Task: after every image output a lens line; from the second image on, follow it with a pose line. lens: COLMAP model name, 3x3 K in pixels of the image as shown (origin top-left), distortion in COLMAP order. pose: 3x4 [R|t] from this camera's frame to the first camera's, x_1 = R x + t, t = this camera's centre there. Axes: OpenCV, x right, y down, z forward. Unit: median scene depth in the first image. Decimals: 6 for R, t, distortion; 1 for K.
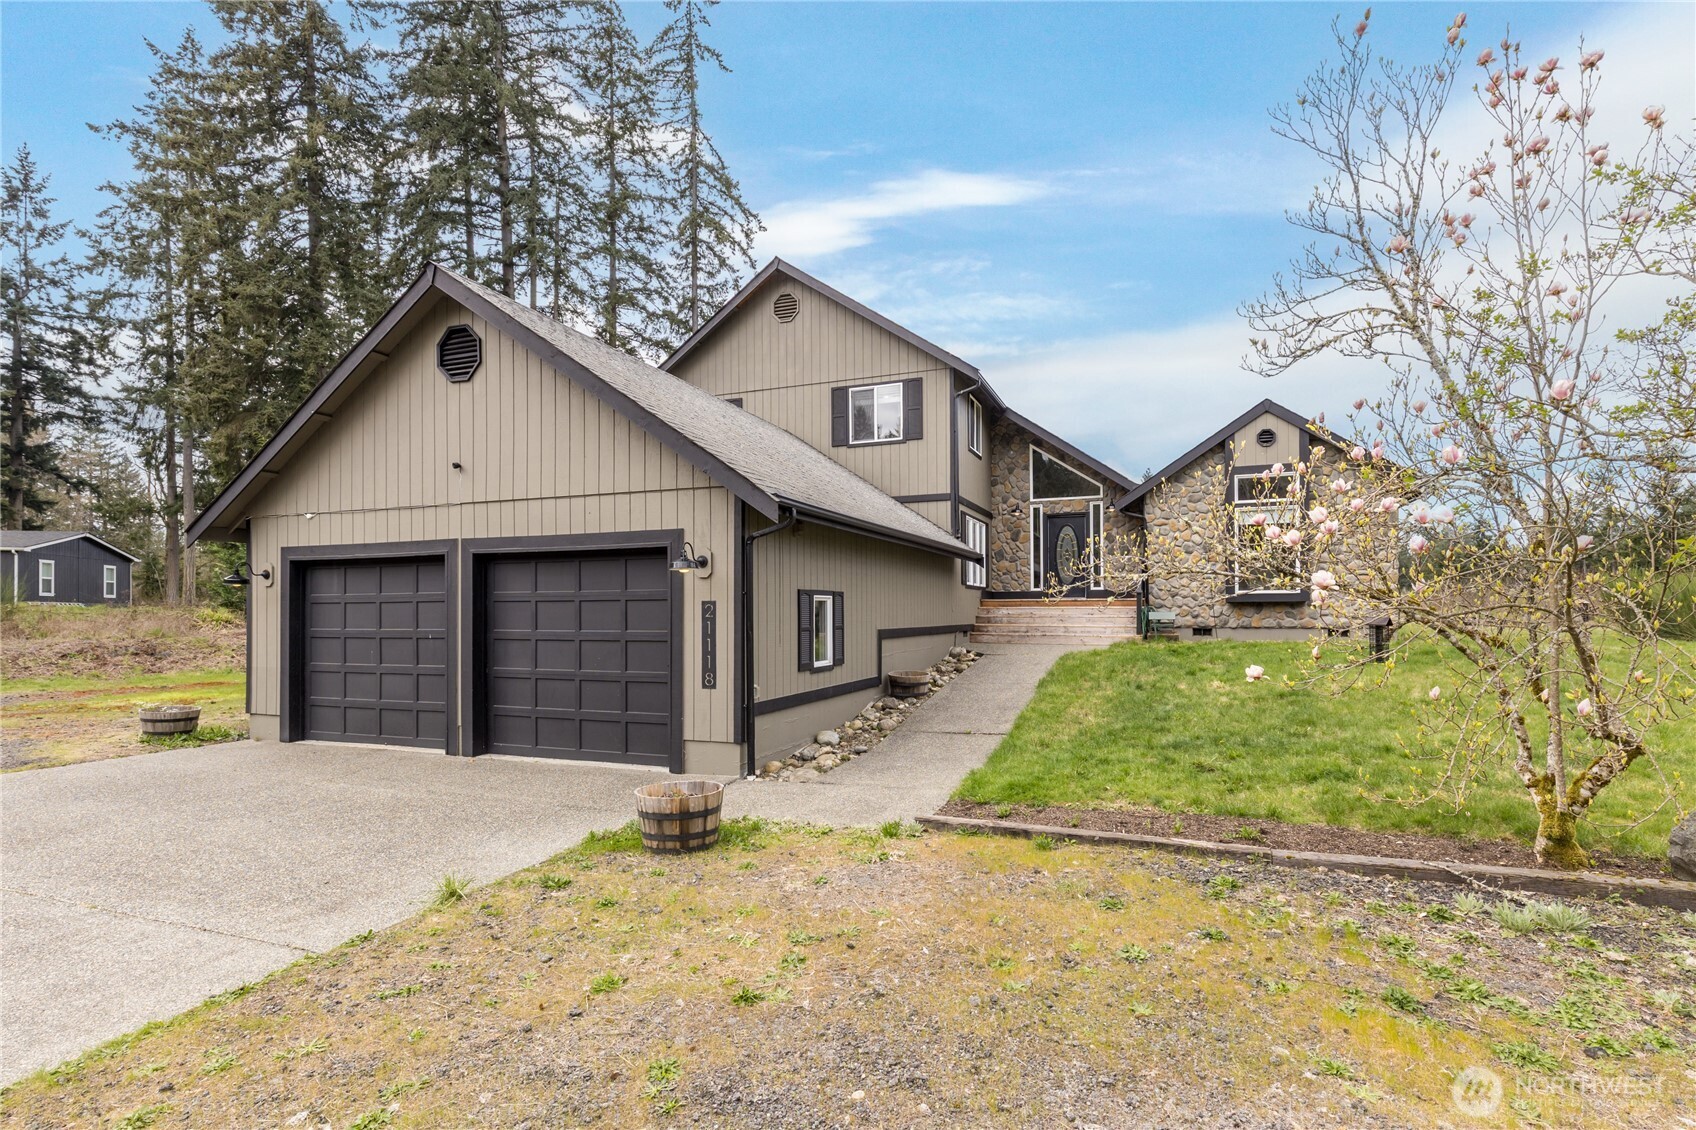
lens RADIAL K [[766.8, 0, 878.2], [0, 766.8, 604.4], [0, 0, 1]] dist [0.007604, -0.001125]
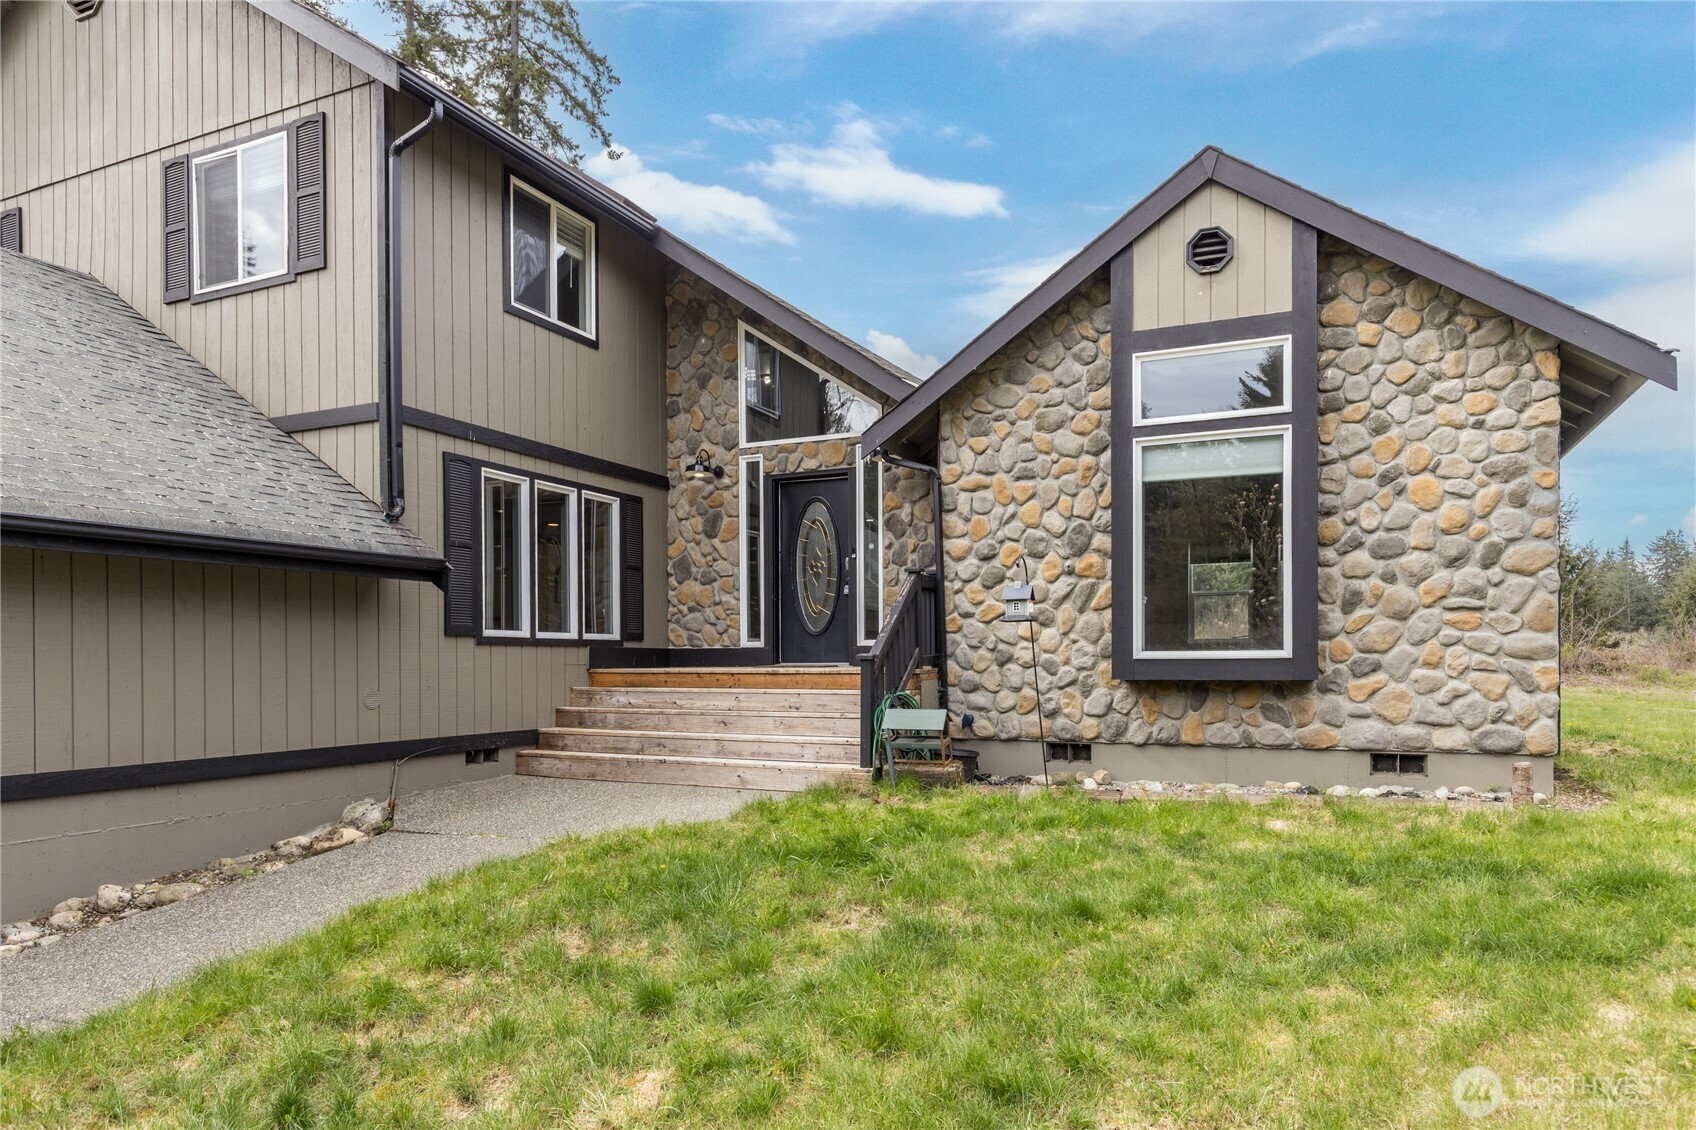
lens RADIAL K [[1051.2, 0, 842.9], [0, 1051.2, 659.8], [0, 0, 1]] dist [0.005476, -0.001161]
pose [[0.998894, -0.001048, -0.047008, 0.329053], [0.001392, 0.999972, 0.007294, -0.016882], [0.046999, -0.007352, 0.998868, 0.441798]]
